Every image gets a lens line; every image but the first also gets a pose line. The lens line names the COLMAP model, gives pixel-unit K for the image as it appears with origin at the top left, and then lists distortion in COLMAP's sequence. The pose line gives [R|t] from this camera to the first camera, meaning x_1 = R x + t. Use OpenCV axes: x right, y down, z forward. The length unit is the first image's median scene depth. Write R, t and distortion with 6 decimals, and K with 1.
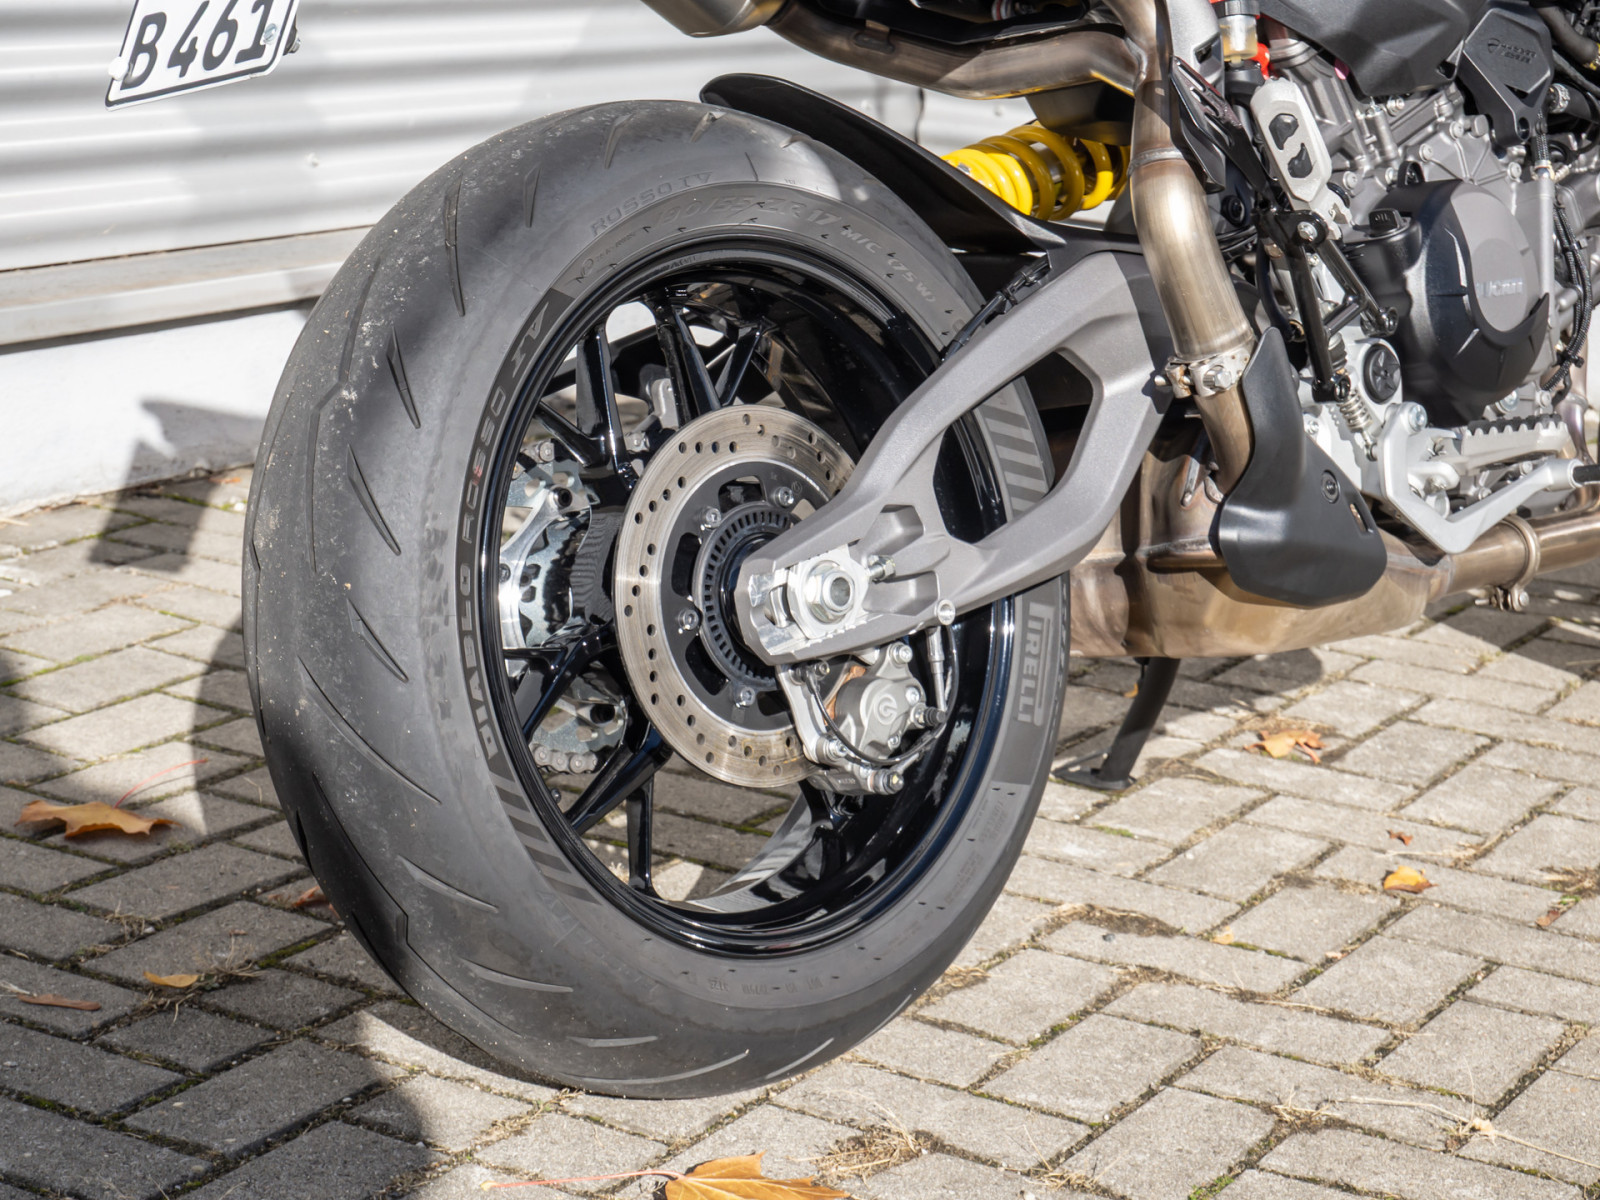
lens RADIAL K [[3640.8, 0, 799.7], [0, 3640.8, 599.6], [0, 0, 1]] dist [-0.093764, 0.000000]
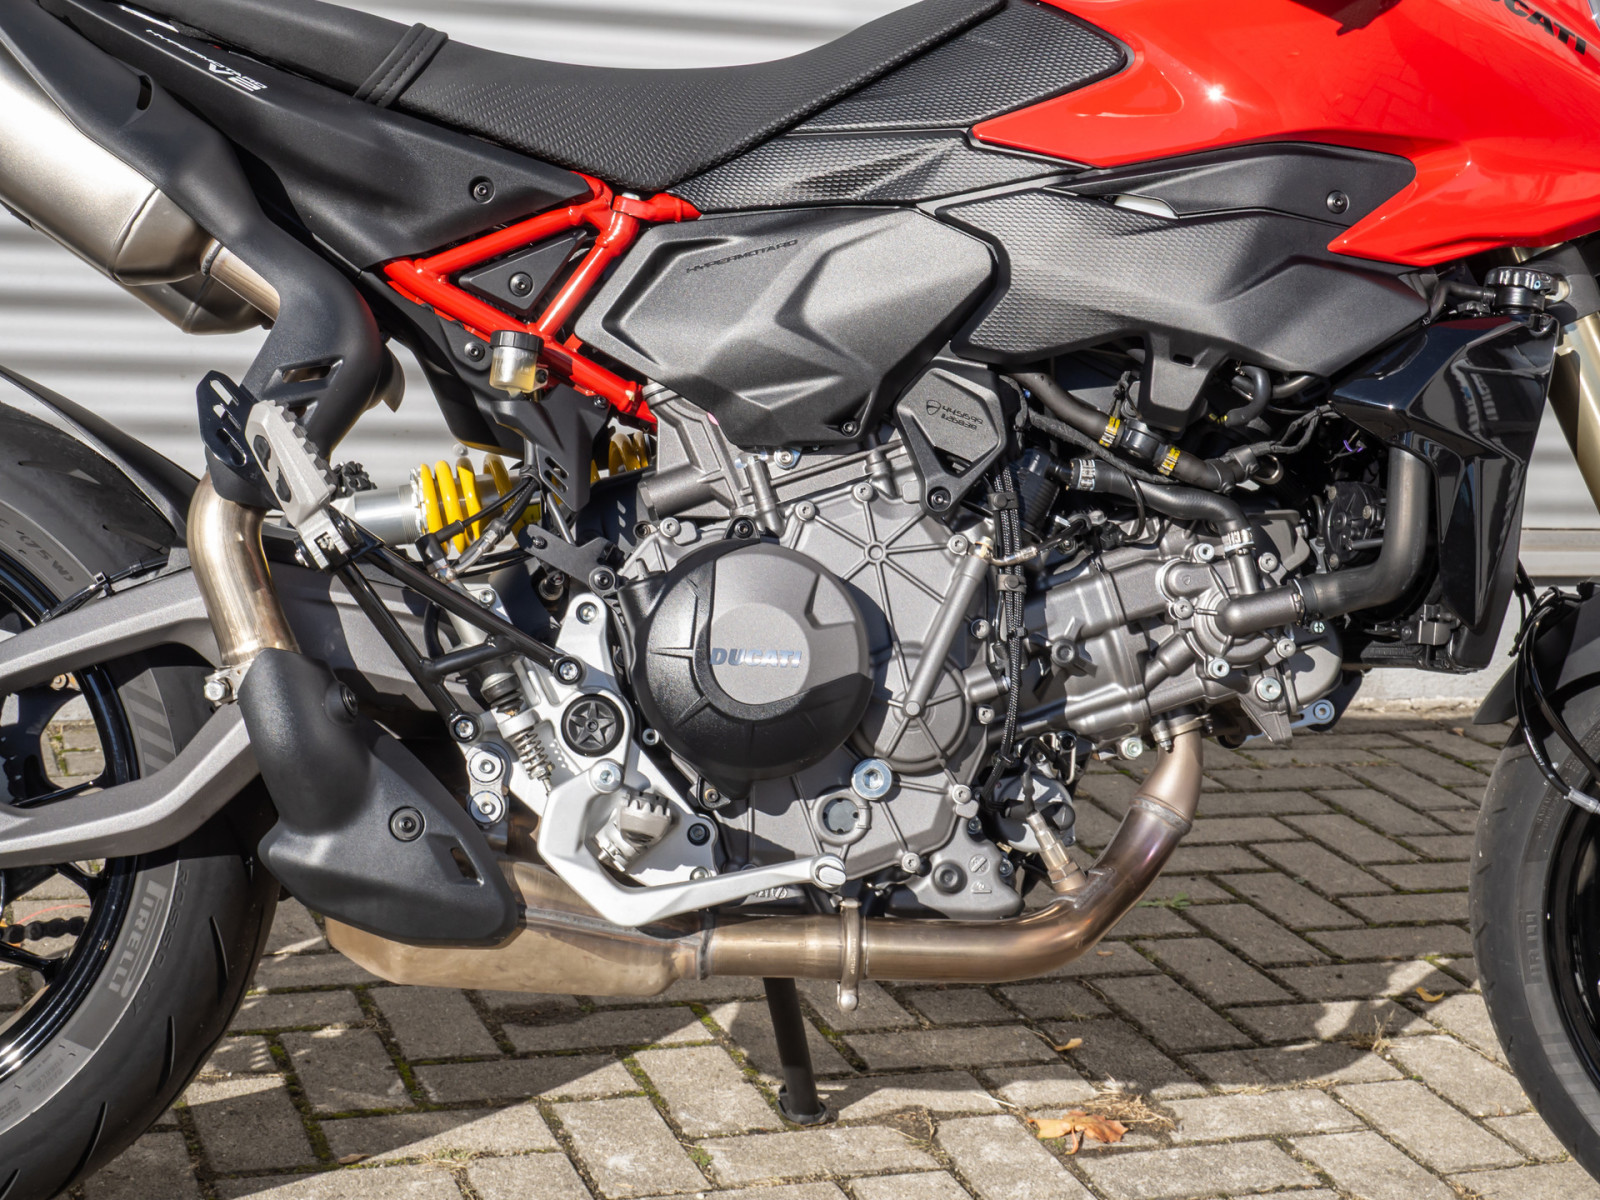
lens RADIAL K [[2860.0, 0, 797.0], [0, 2860.0, 605.5], [0, 0, 1]] dist [0.030156, 0.000000]
pose [[0.751700, 0.123659, -0.647808, 0.728962], [-0.169855, 0.985428, -0.008989, -0.101512], [0.637256, 0.116791, 0.761751, 0.481287]]
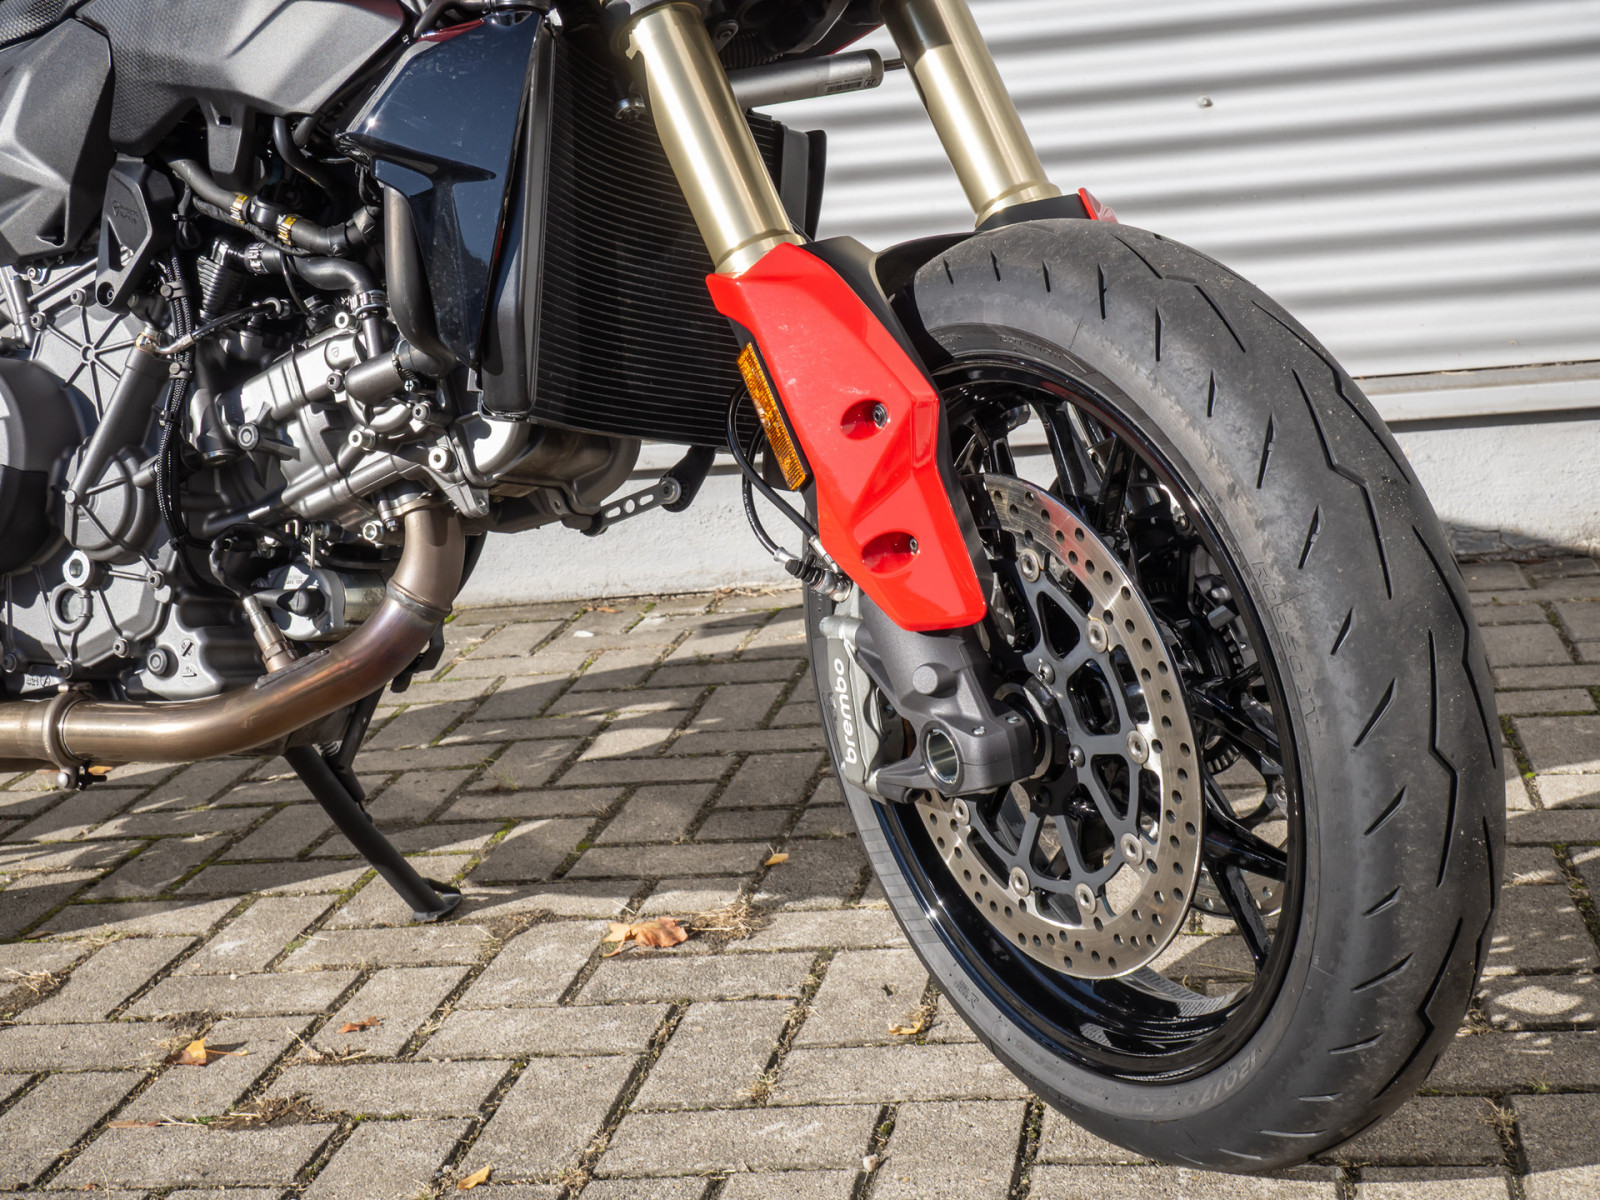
lens RADIAL K [[2215.9, 0, 802.3], [0, 2215.9, 606.9], [0, 0, 1]] dist [0.086111, 0.000000]
pose [[0.317791, 0.102977, -0.942552, 0.923631], [-0.101644, 0.992056, 0.074115, -0.124114], [0.942697, 0.072251, 0.325733, 1.113219]]
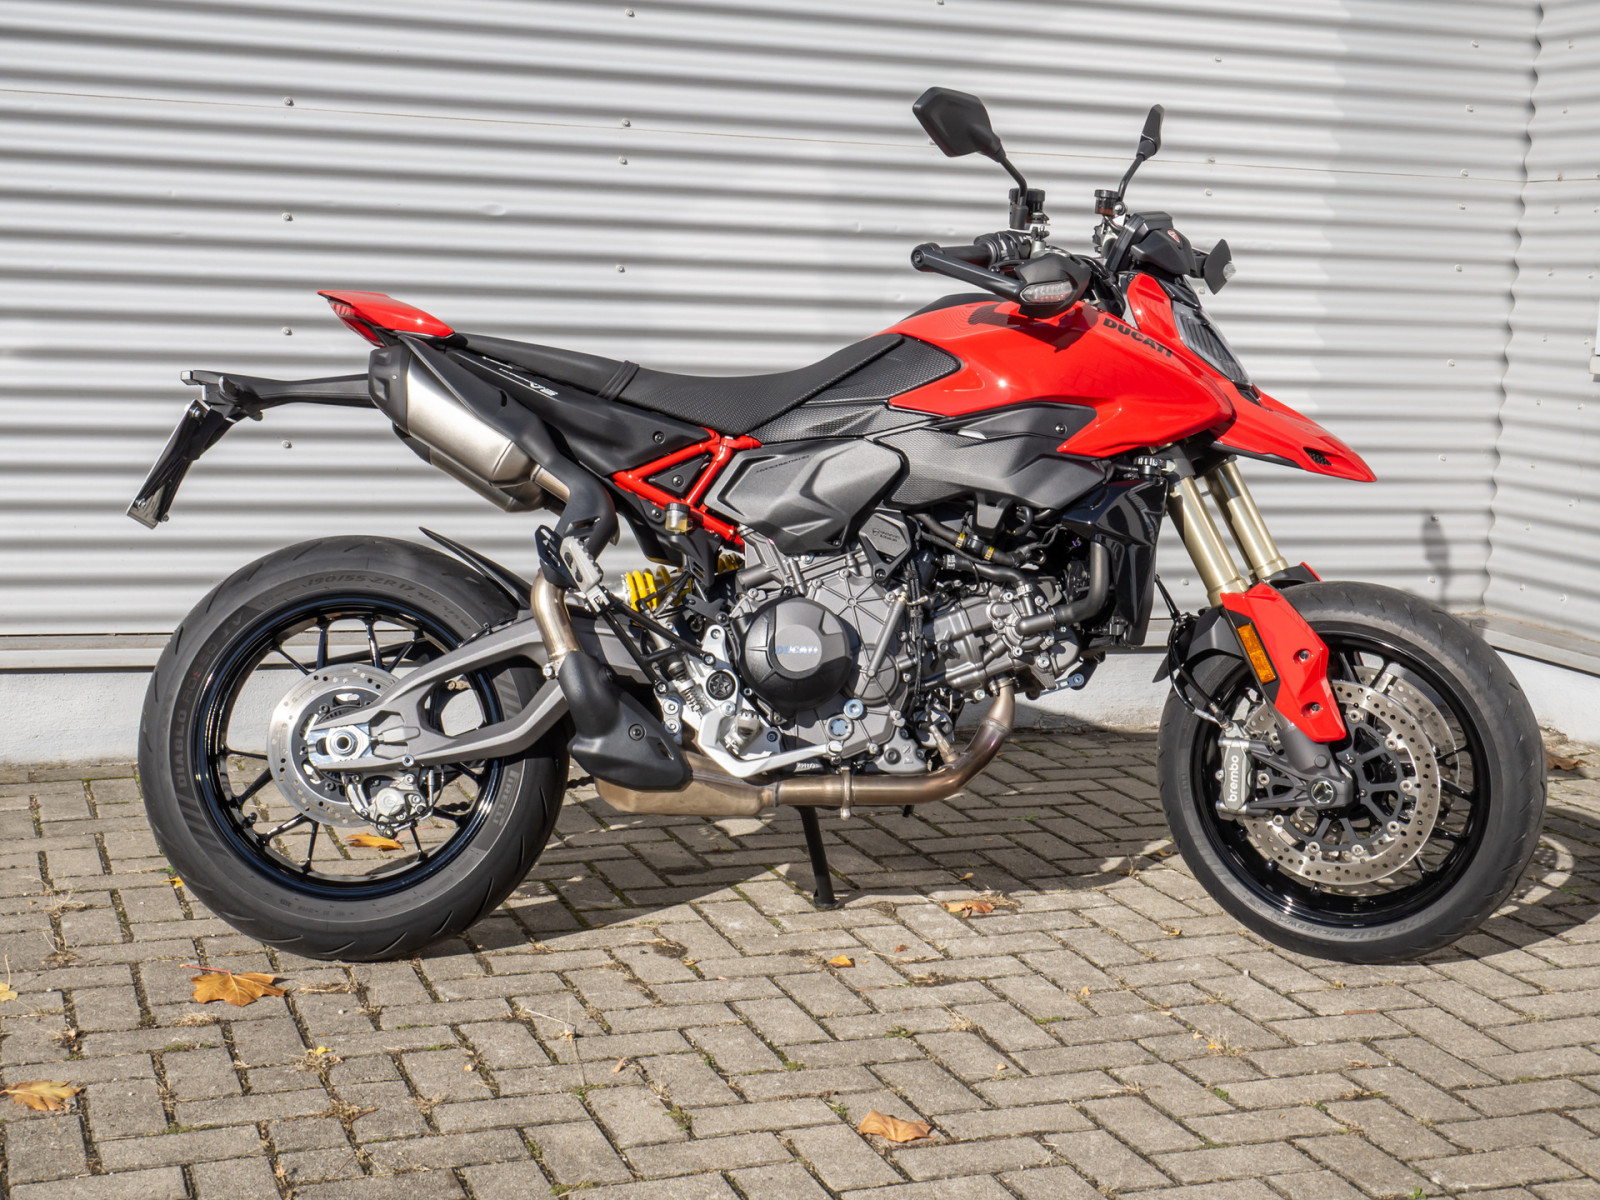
lens RADIAL K [[2356.6, 0, 798.5], [0, 2356.6, 589.0], [0, 0, 1]] dist [0.004141, 0.000000]
pose [[0.753934, 0.048510, -0.655157, 1.121617], [-0.134323, 0.987584, -0.081451, -0.014600], [0.643072, 0.149411, 0.751089, 0.027104]]
